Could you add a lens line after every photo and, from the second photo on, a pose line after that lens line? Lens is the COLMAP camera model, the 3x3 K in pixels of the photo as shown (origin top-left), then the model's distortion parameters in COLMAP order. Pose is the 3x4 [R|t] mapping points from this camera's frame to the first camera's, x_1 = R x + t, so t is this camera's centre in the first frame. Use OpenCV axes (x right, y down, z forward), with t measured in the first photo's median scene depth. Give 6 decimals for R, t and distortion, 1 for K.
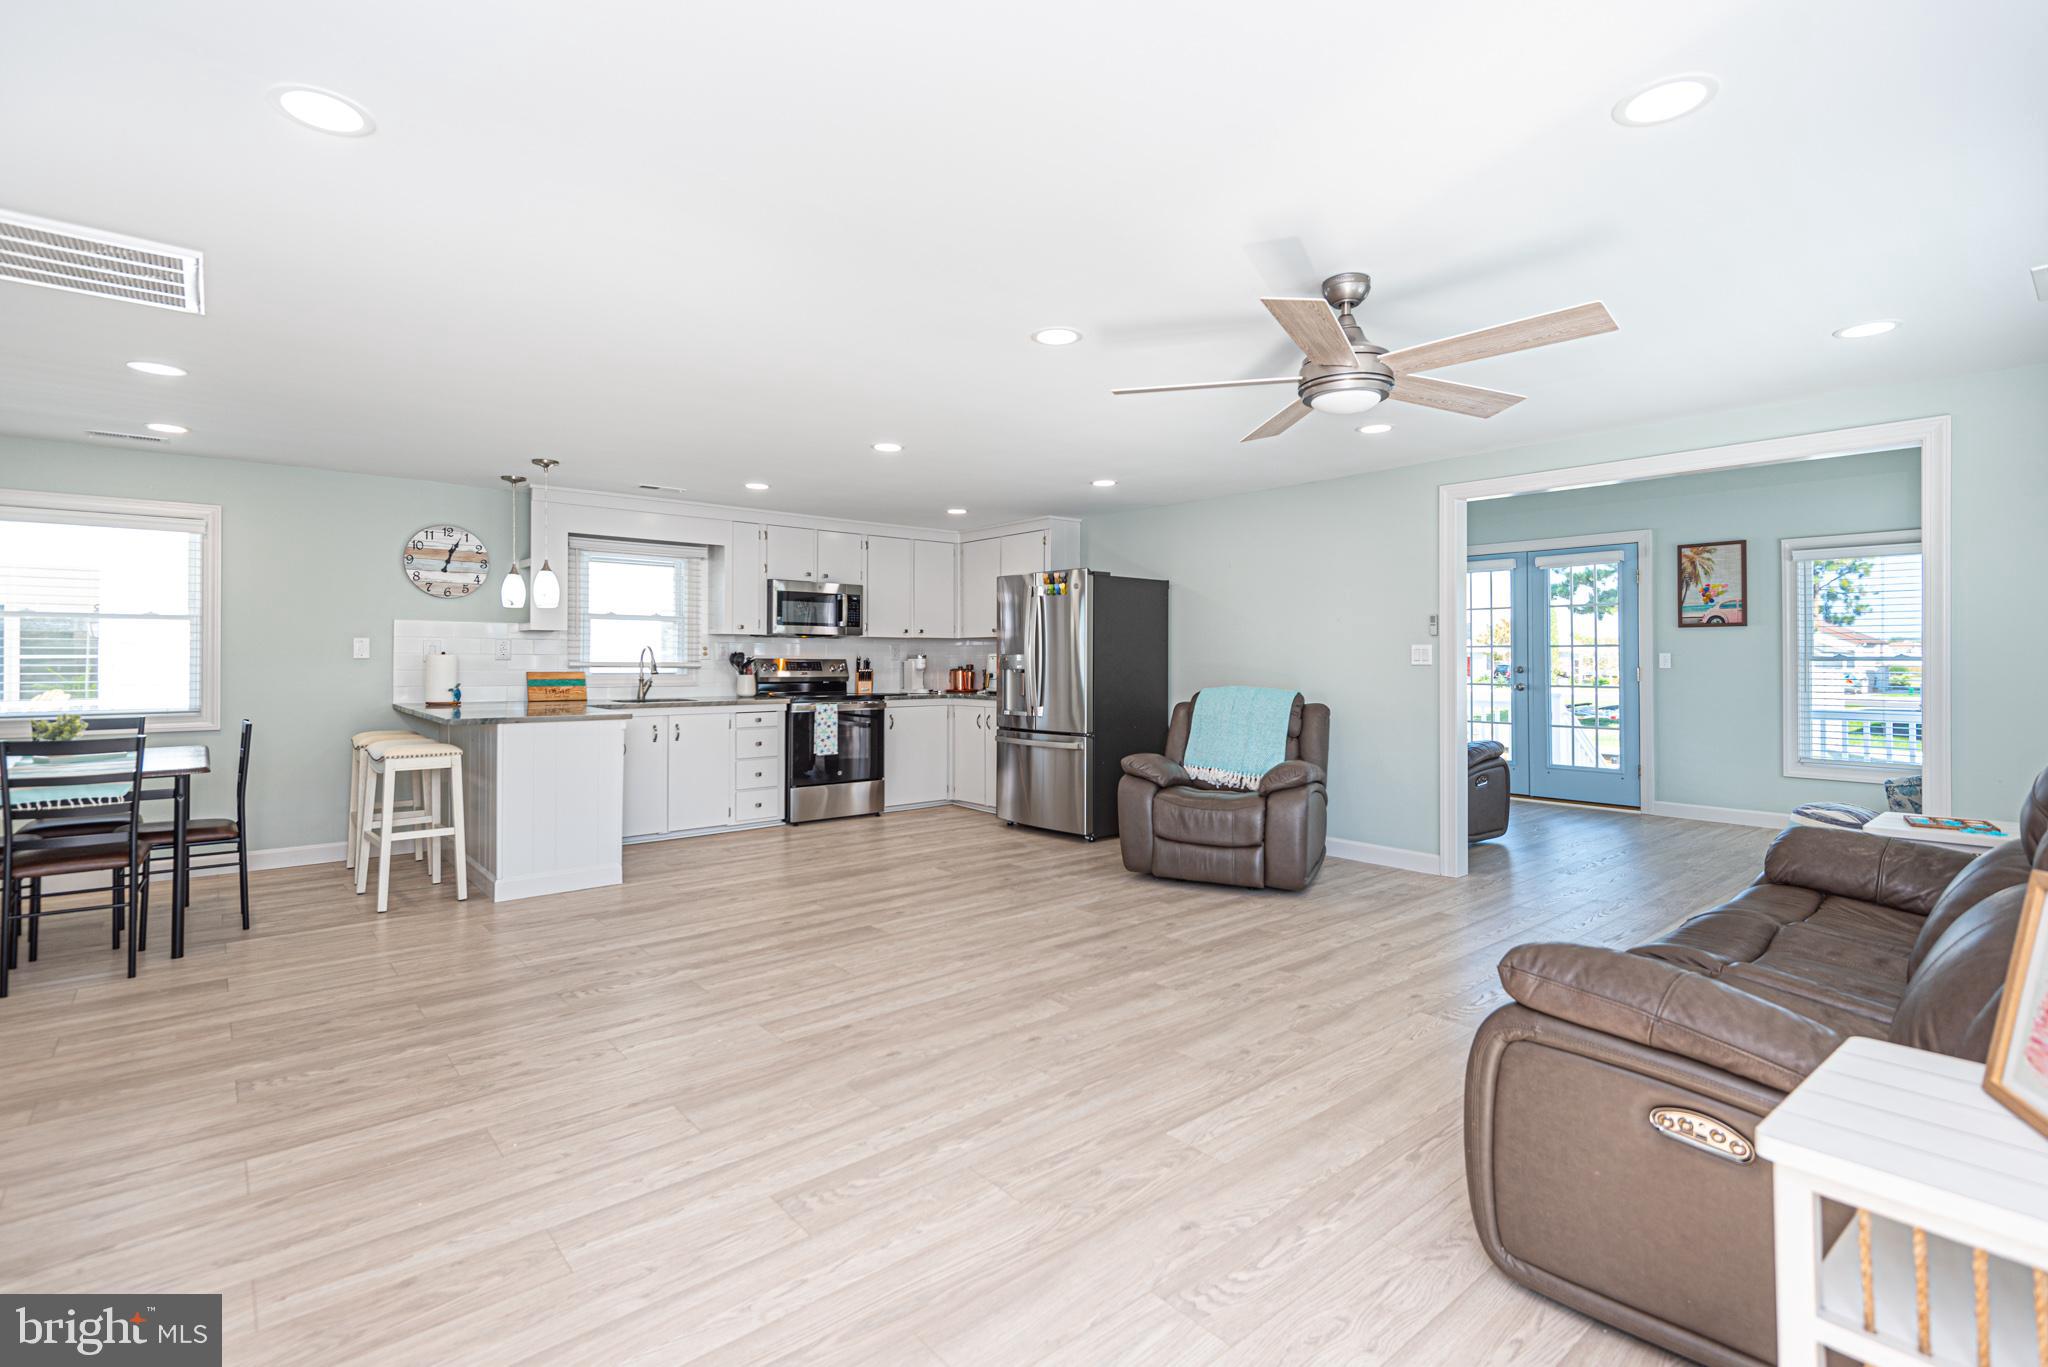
lens RADIAL K [[974.9, 0, 1037.2], [0, 974.9, 638.9], [0, 0, 1]] dist [0.021798, -0.001247]
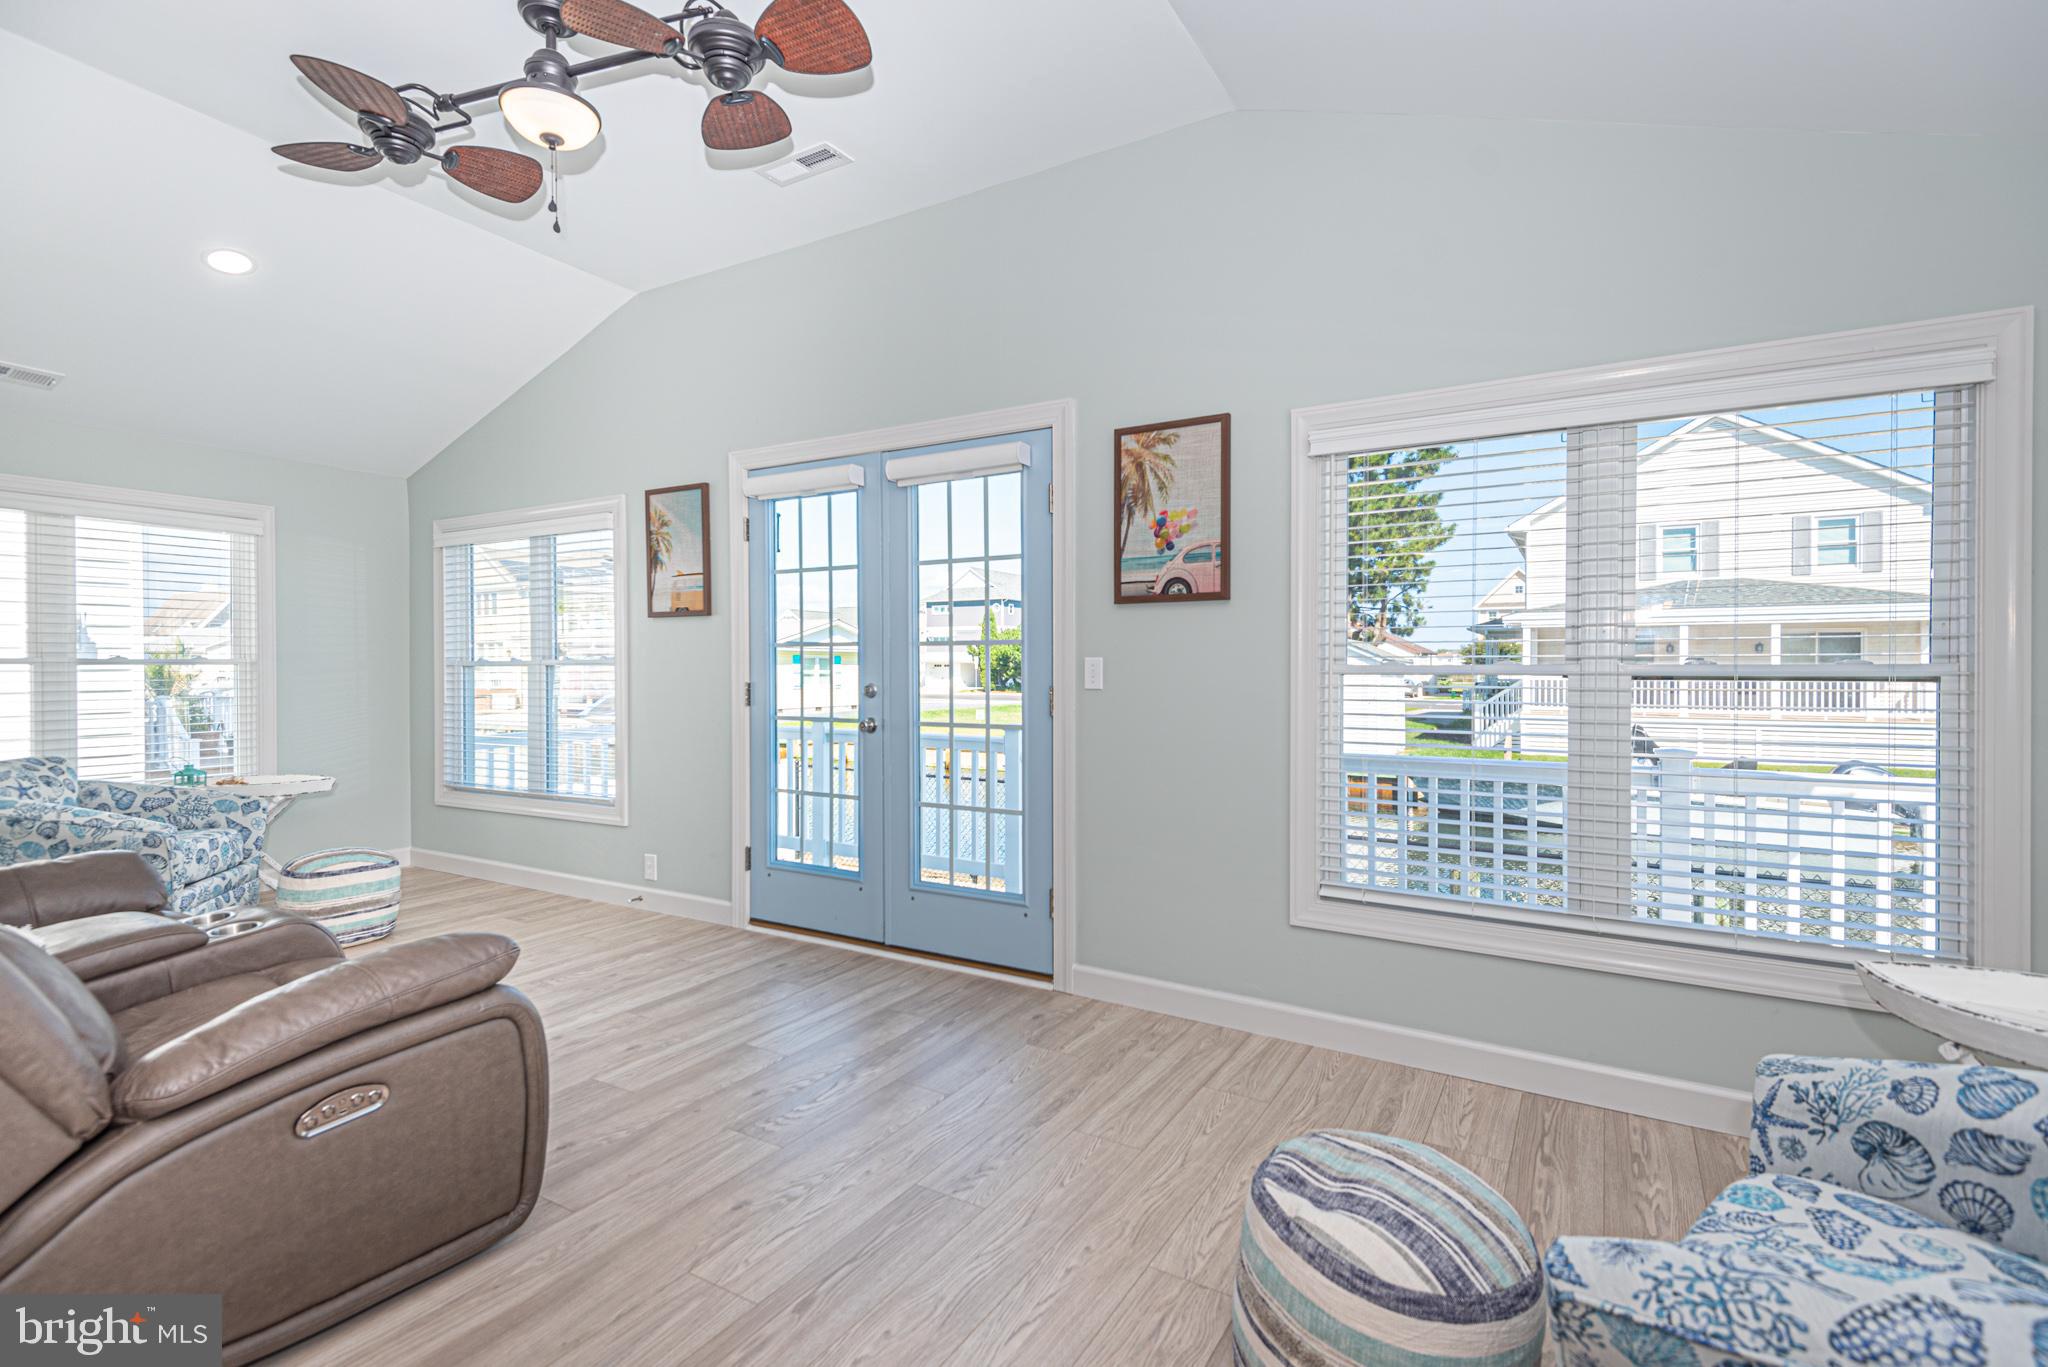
lens RADIAL K [[958.6, 0, 1022.3], [0, 958.6, 672.1], [0, 0, 1]] dist [0.036431, -0.019925]
pose [[0.953646, -0.002853, 0.300919, 0.468431], [-0.004462, 0.999711, 0.023620, 0.010319], [-0.300899, -0.023868, 0.953357, 0.569840]]
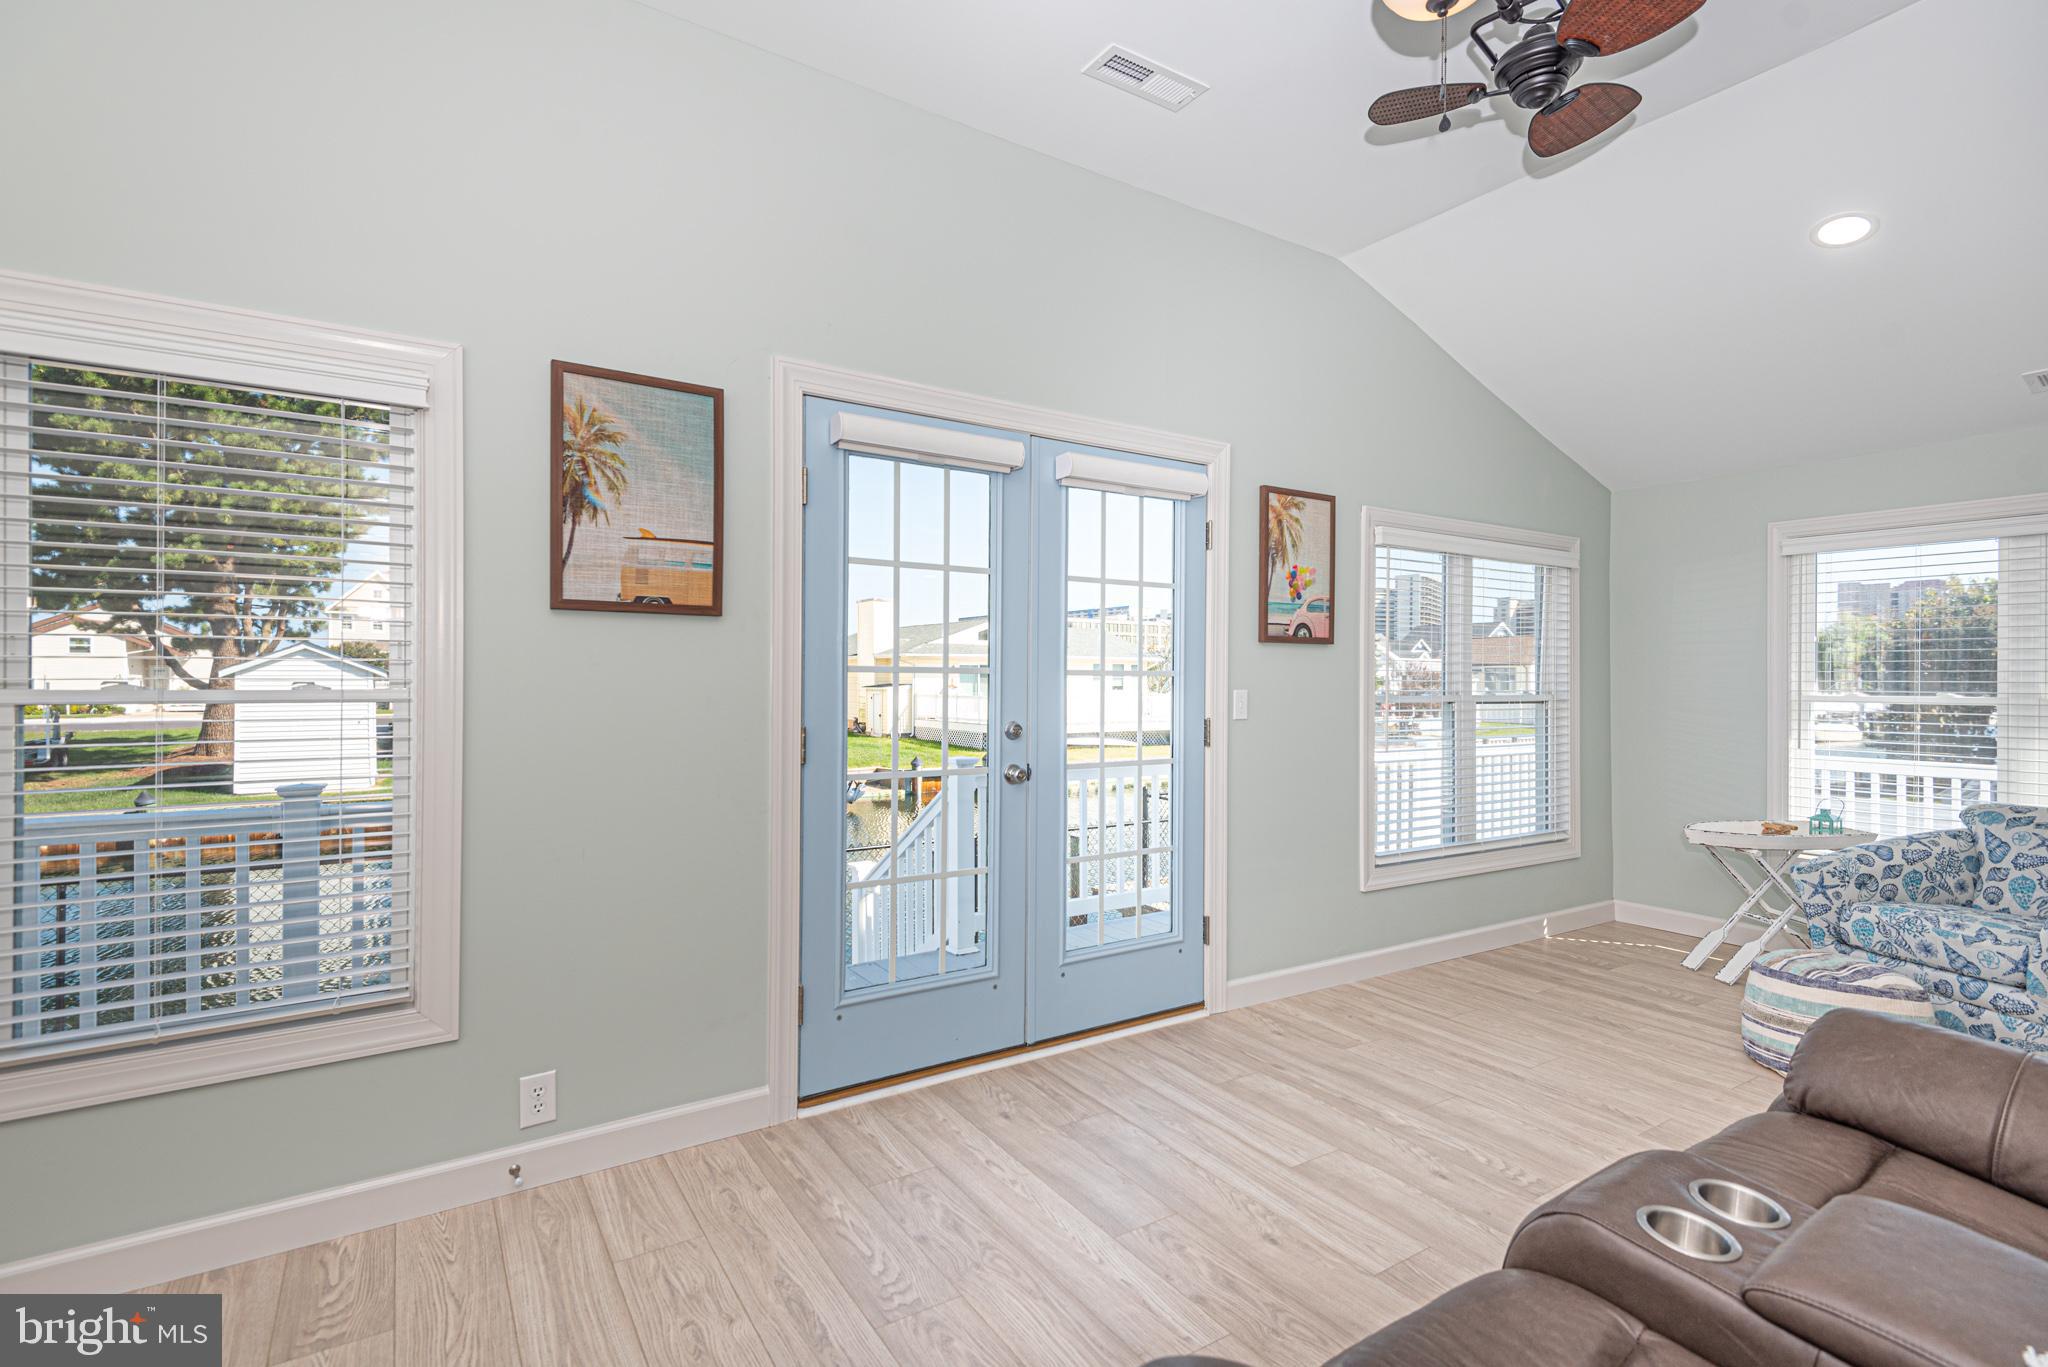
lens RADIAL K [[958.6, 0, 1022.3], [0, 958.6, 672.1], [0, 0, 1]] dist [0.036431, -0.019925]
pose [[0.150076, 0.005746, 0.988658, 0.125266], [-0.025349, 0.999677, -0.001962, 0.008582], [-0.988349, -0.024767, 0.150173, 1.044694]]
